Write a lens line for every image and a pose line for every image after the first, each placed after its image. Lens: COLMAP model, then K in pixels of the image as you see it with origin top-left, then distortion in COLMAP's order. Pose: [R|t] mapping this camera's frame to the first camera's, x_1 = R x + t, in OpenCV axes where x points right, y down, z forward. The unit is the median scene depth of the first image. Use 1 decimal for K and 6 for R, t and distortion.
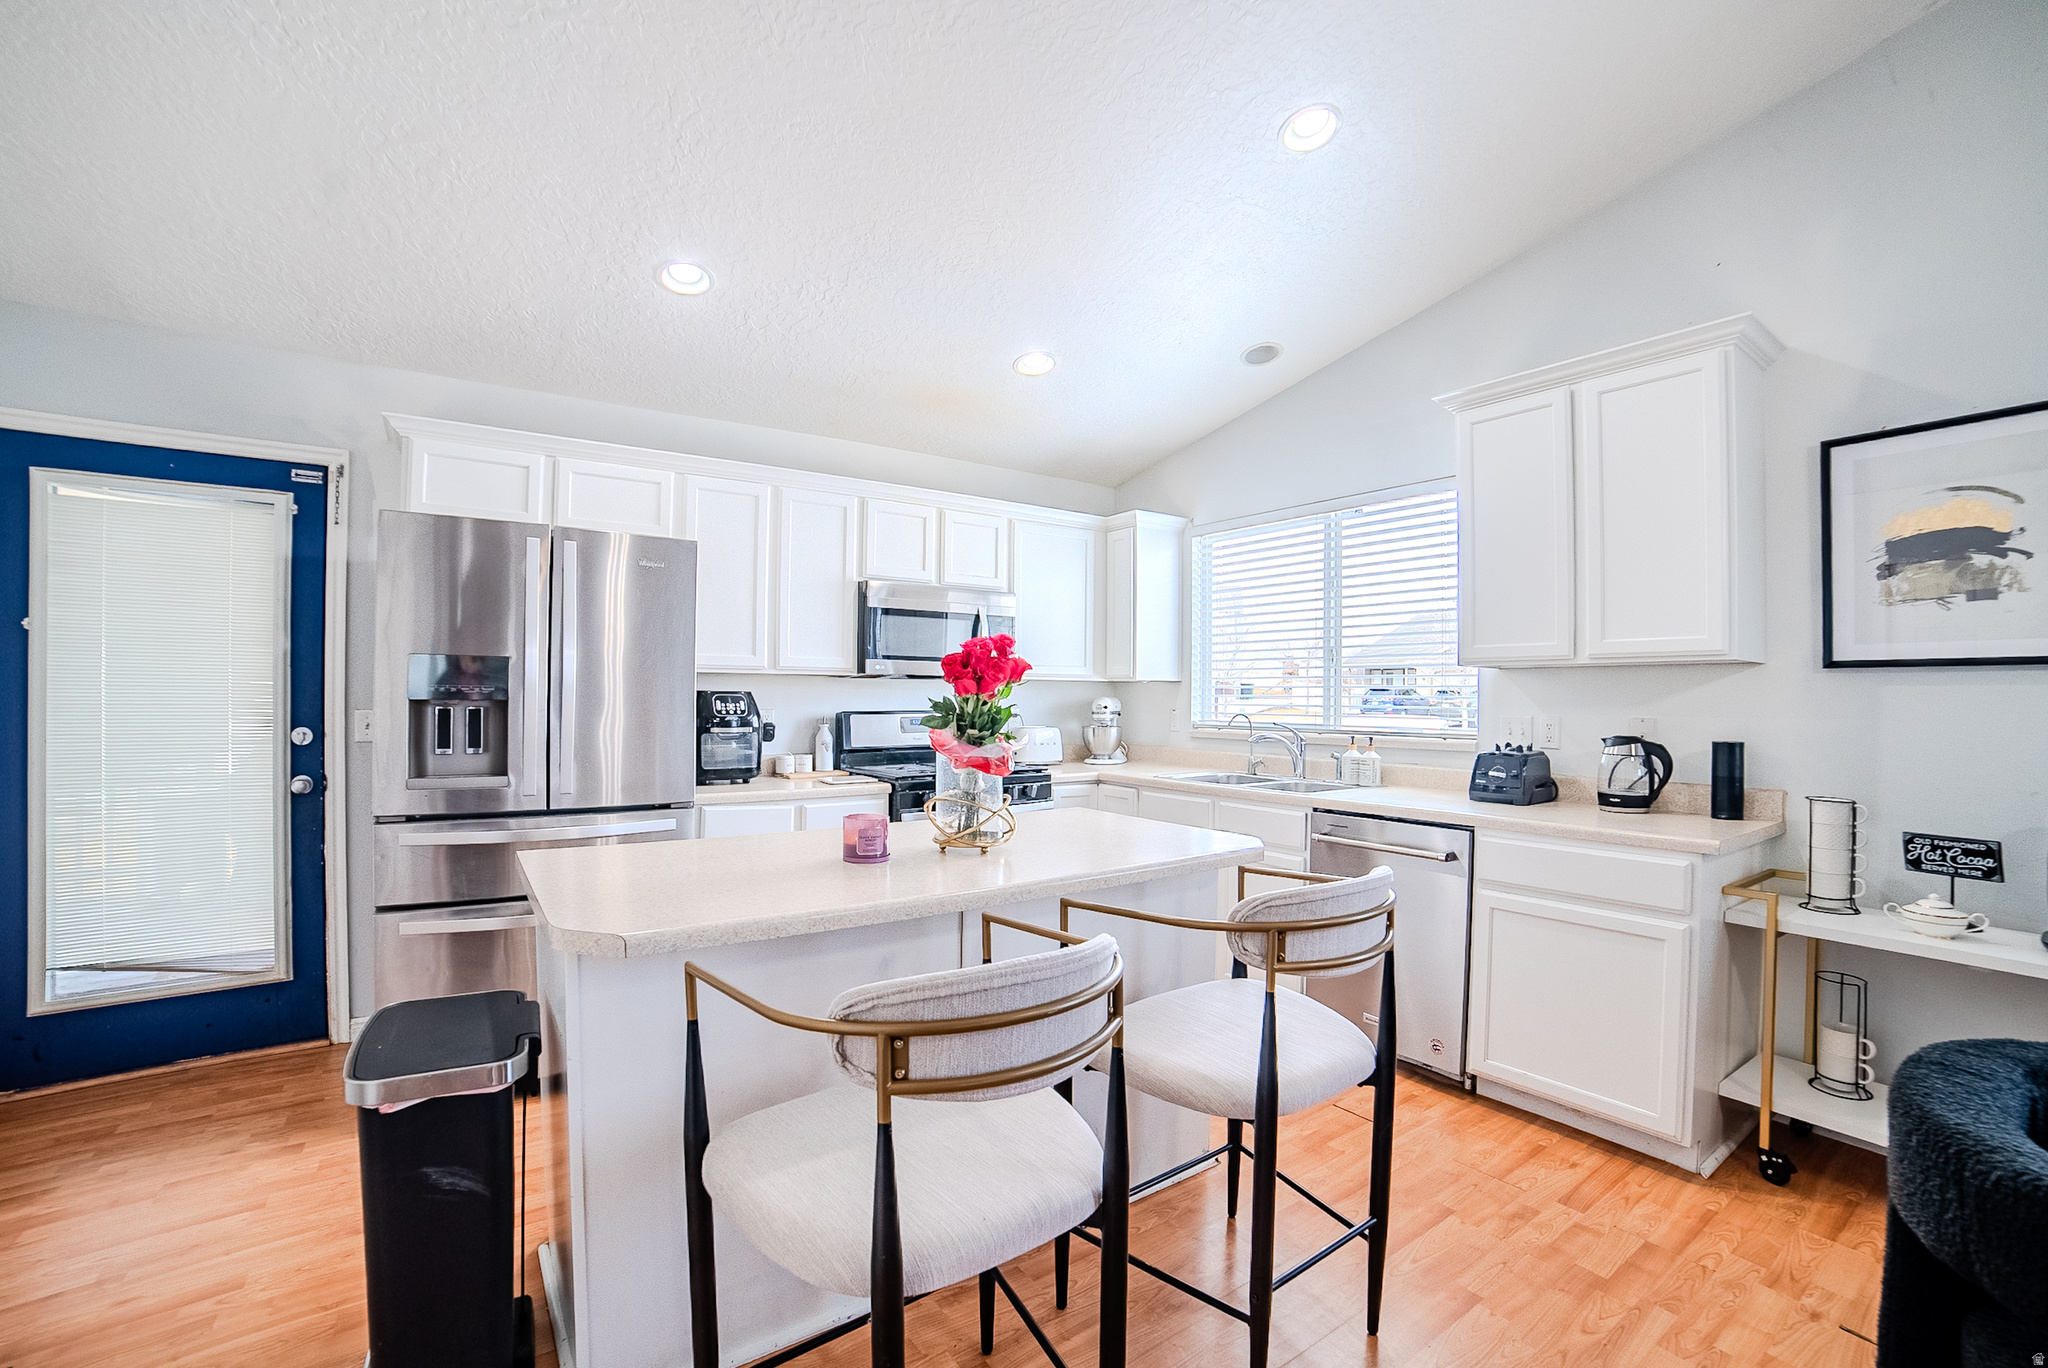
lens RADIAL K [[887.0, 0, 1037.5], [0, 887.0, 681.0], [0, 0, 1]] dist [-0.110638, 0.039228]
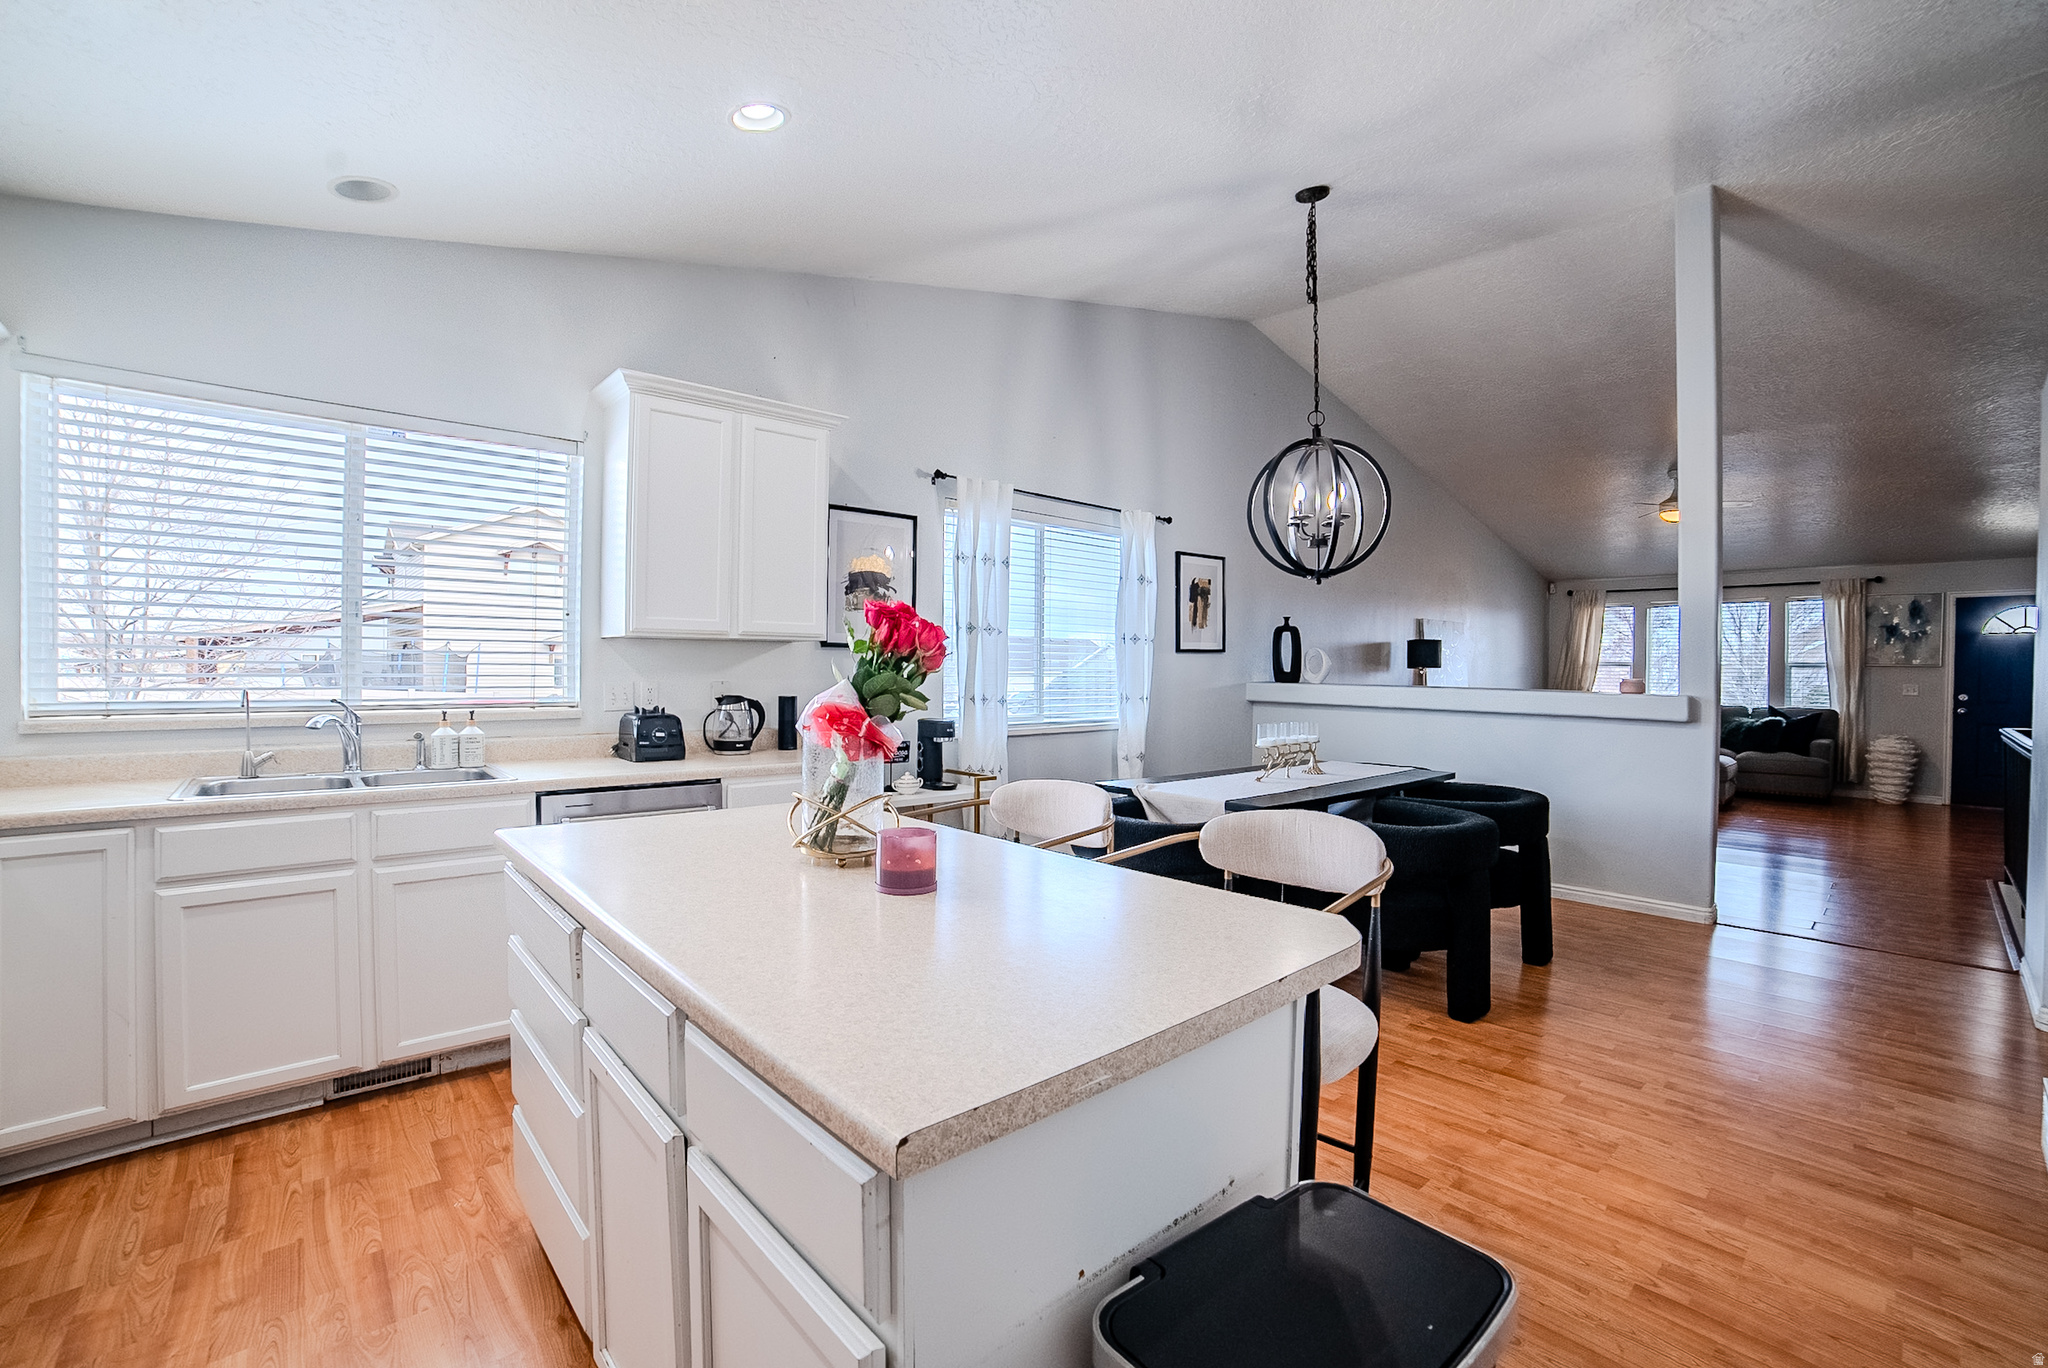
lens RADIAL K [[887.0, 0, 1037.5], [0, 887.0, 681.0], [0, 0, 1]] dist [-0.110638, 0.039228]
pose [[-0.123800, -0.017106, 0.992160, -0.844065], [-0.020187, 0.999688, 0.014716, 0.017870], [-0.992102, -0.018207, -0.124106, 0.882304]]
